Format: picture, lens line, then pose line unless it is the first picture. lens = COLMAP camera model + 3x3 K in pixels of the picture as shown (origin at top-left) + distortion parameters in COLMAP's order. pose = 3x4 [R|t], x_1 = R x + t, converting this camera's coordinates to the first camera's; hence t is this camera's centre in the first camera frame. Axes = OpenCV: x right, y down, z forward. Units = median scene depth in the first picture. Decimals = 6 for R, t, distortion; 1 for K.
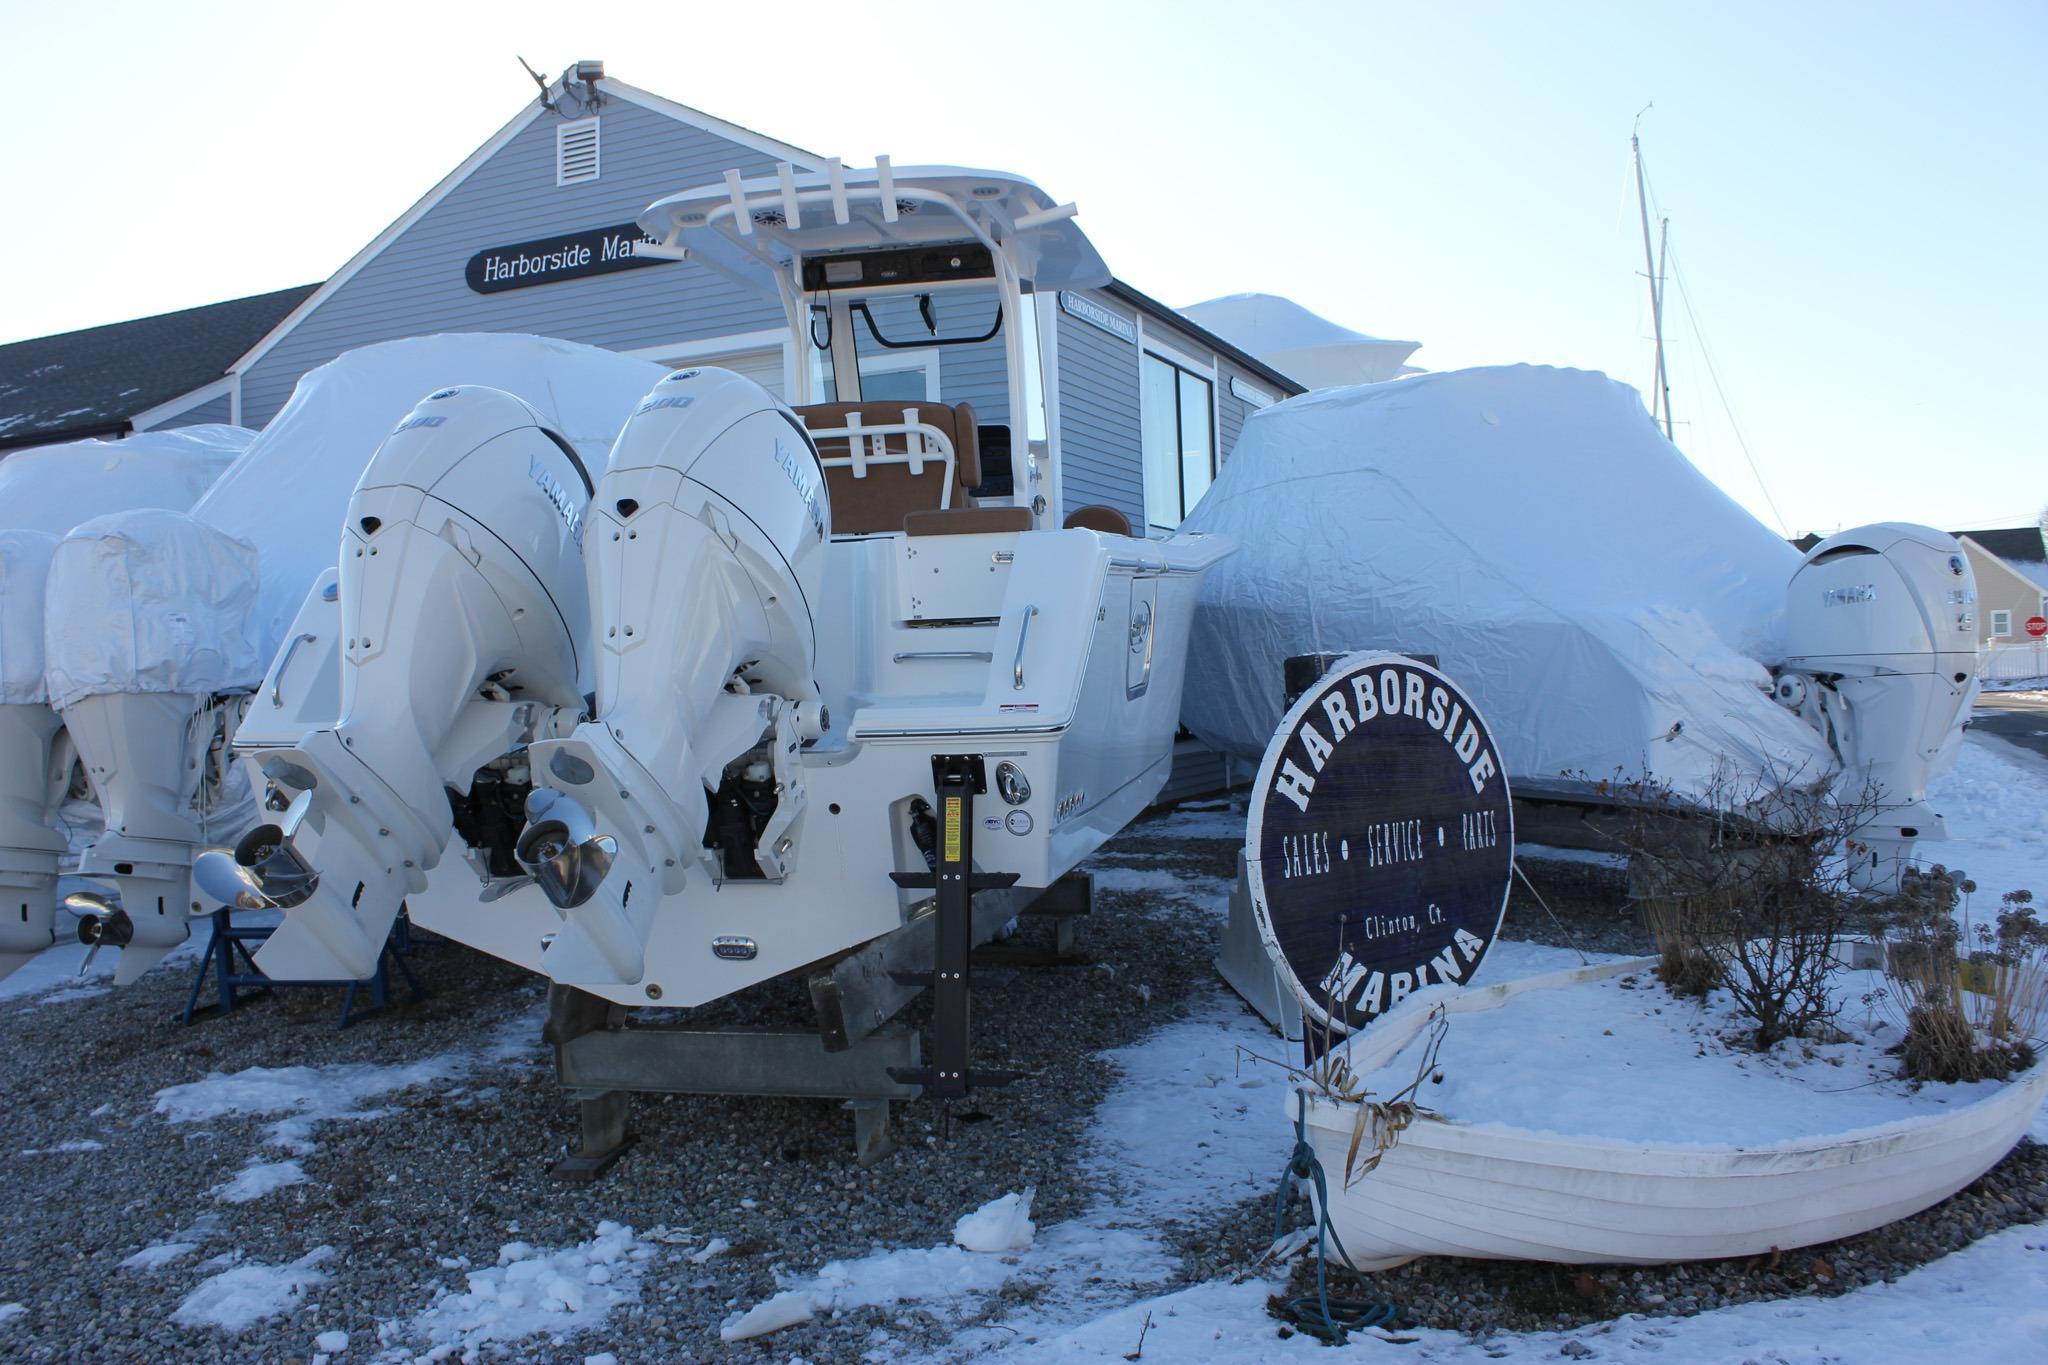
lens RADIAL K [[1703.2, 0, 1016.9], [0, 1703.2, 704.2], [0, 0, 1]] dist [-0.179871, 0.158627]
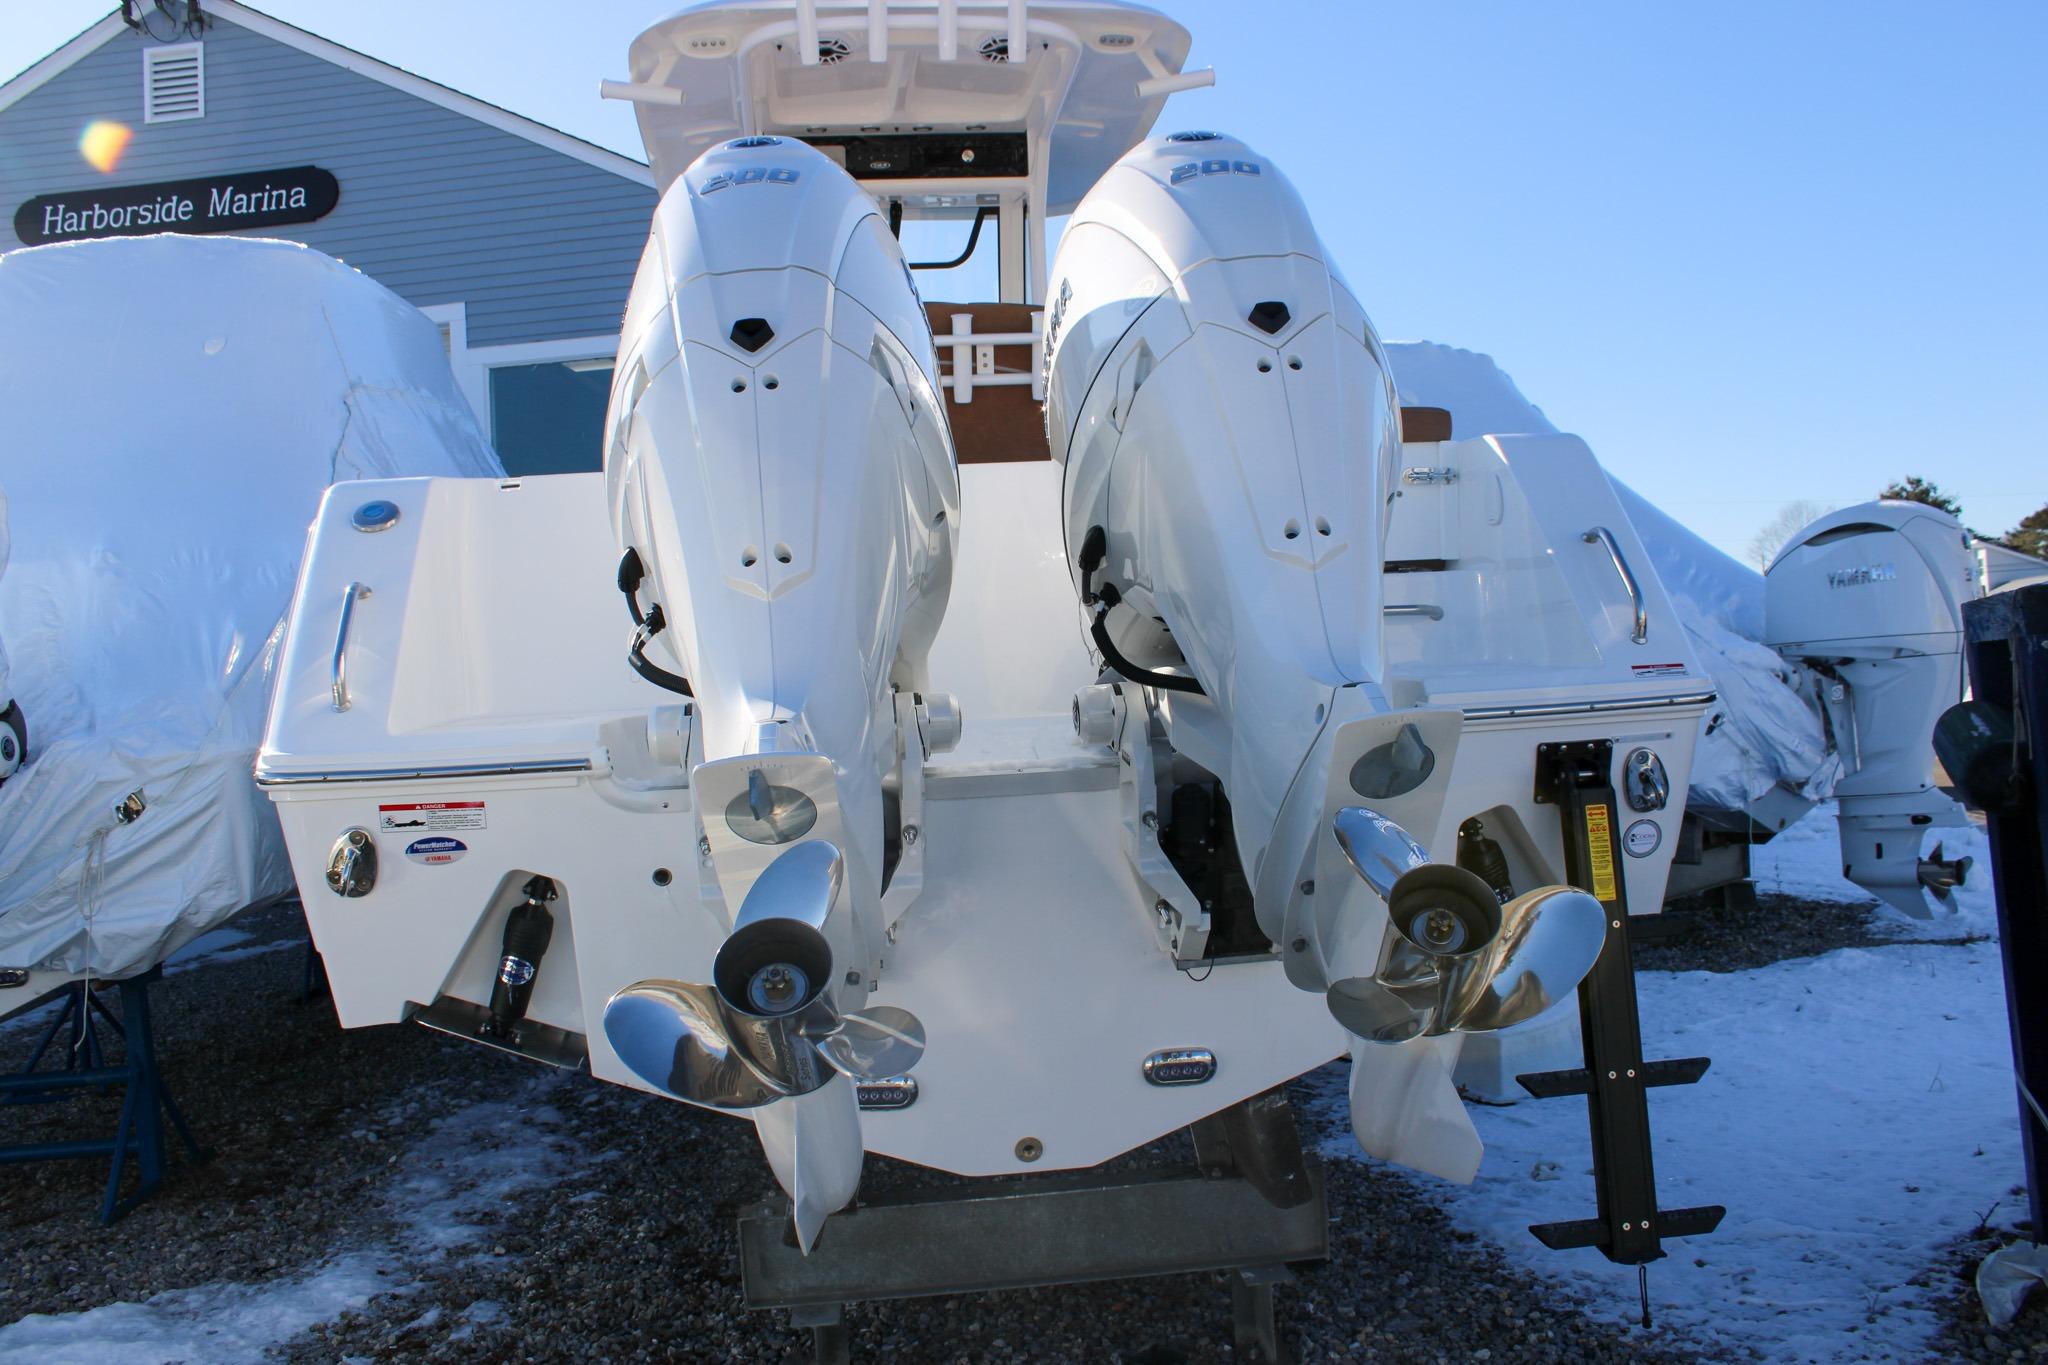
lens RADIAL K [[1688.9, 0, 1035.7], [0, 1688.9, 682.3], [0, 0, 1]] dist [-0.175919, 0.151229]
pose [[0.947704, -0.021031, 0.318457, -0.300469], [0.033697, 0.998843, -0.034315, 0.014508], [-0.317367, 0.043251, 0.947316, 0.301036]]
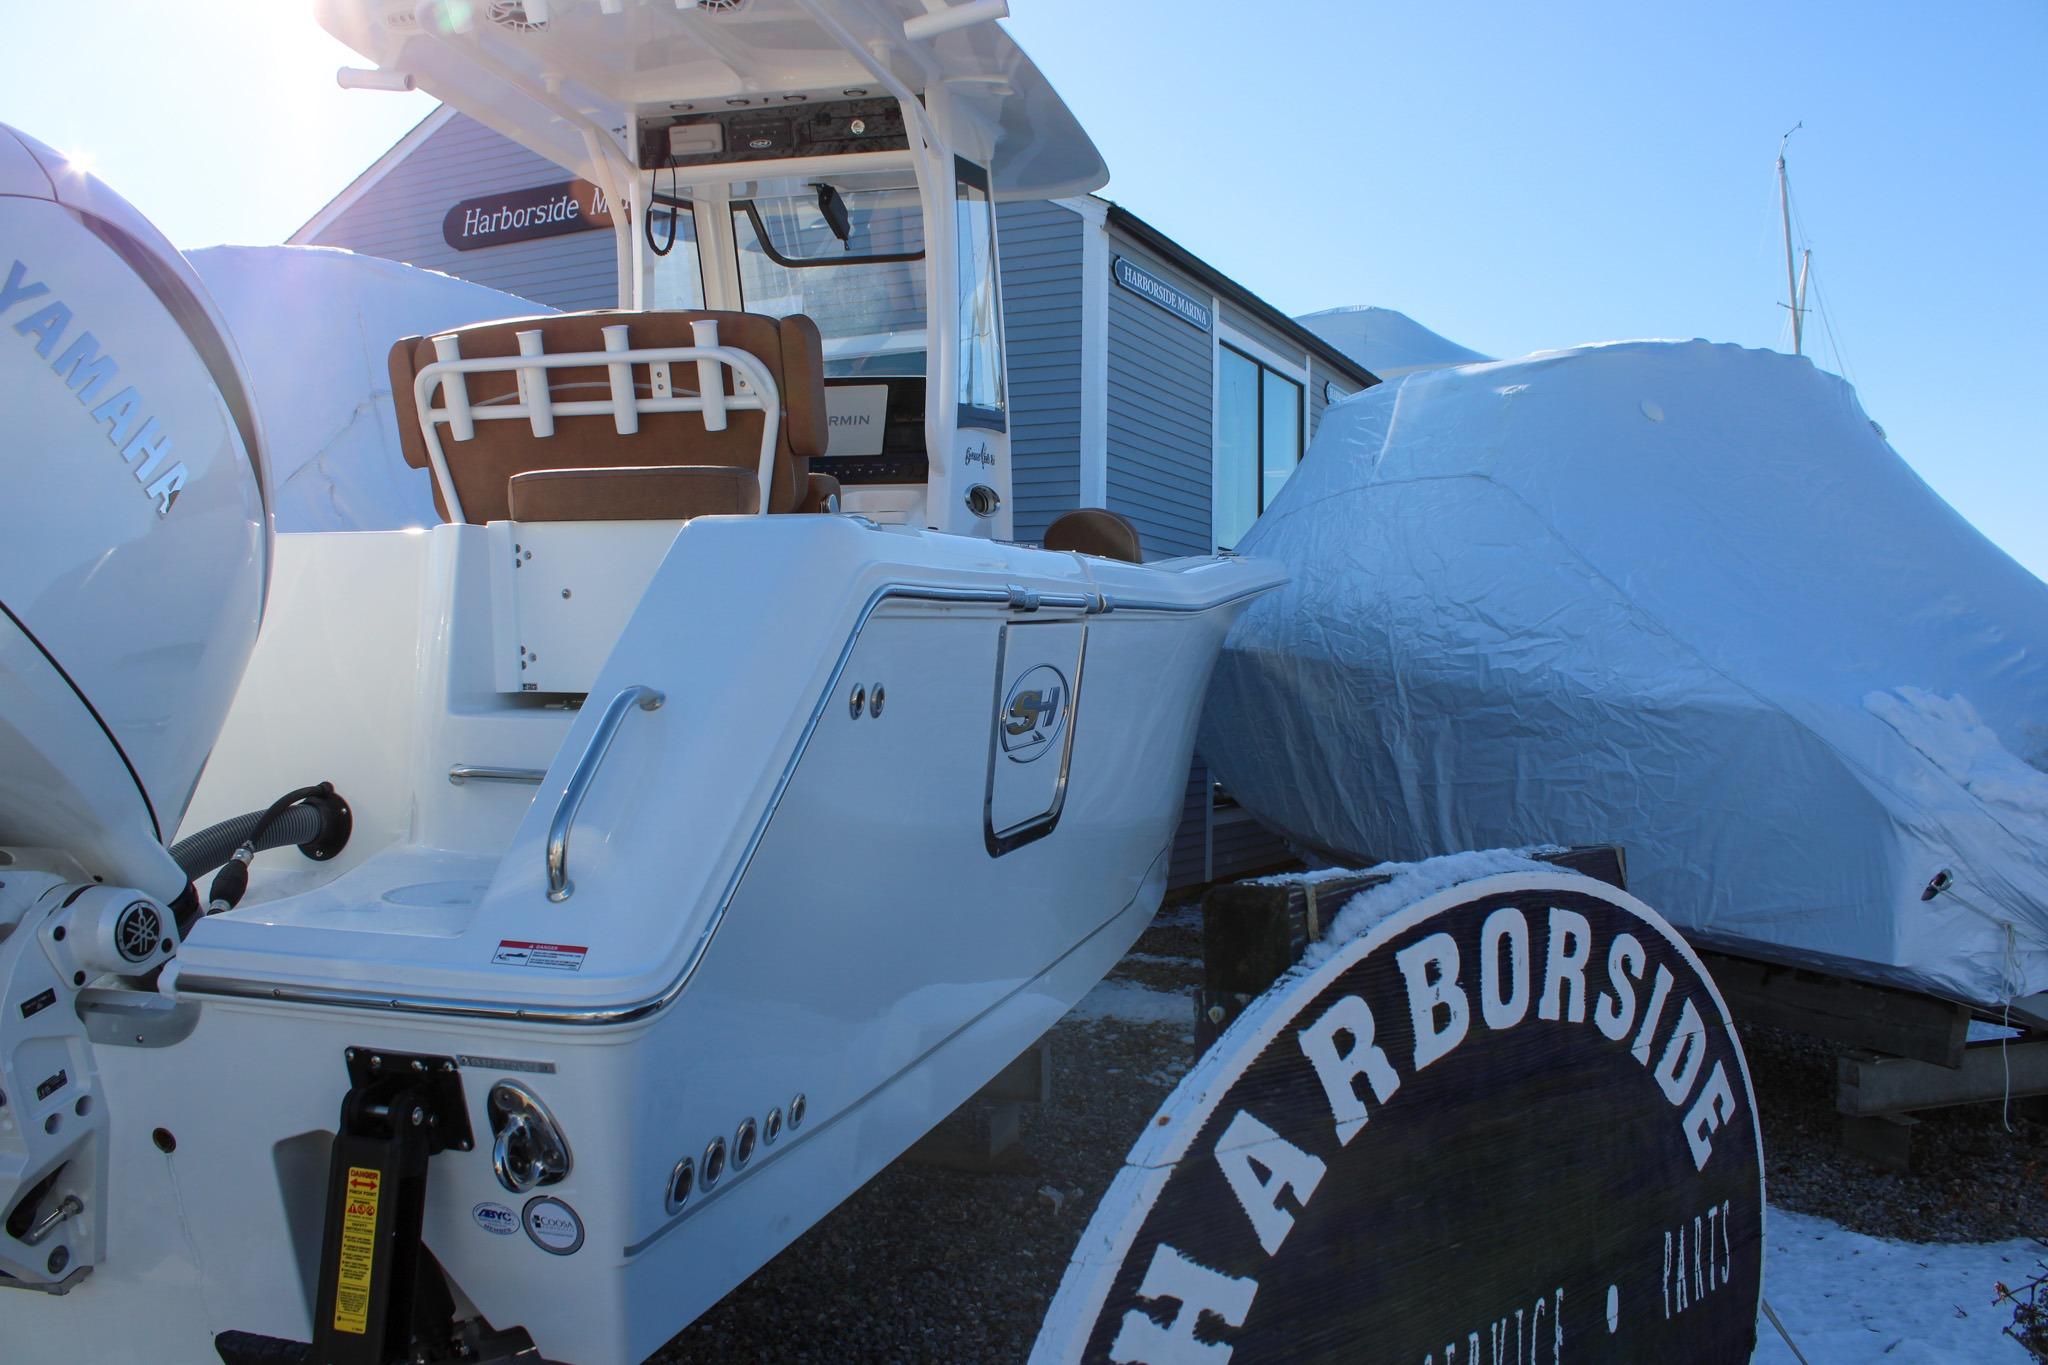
lens RADIAL K [[1688.9, 0, 1035.7], [0, 1688.9, 682.3], [0, 0, 1]] dist [-0.175919, 0.151229]
pose [[0.997630, 0.044679, -0.052323, 0.088923], [-0.045952, 0.998670, -0.023366, -0.037908], [0.051209, 0.025715, 0.998357, 0.416107]]
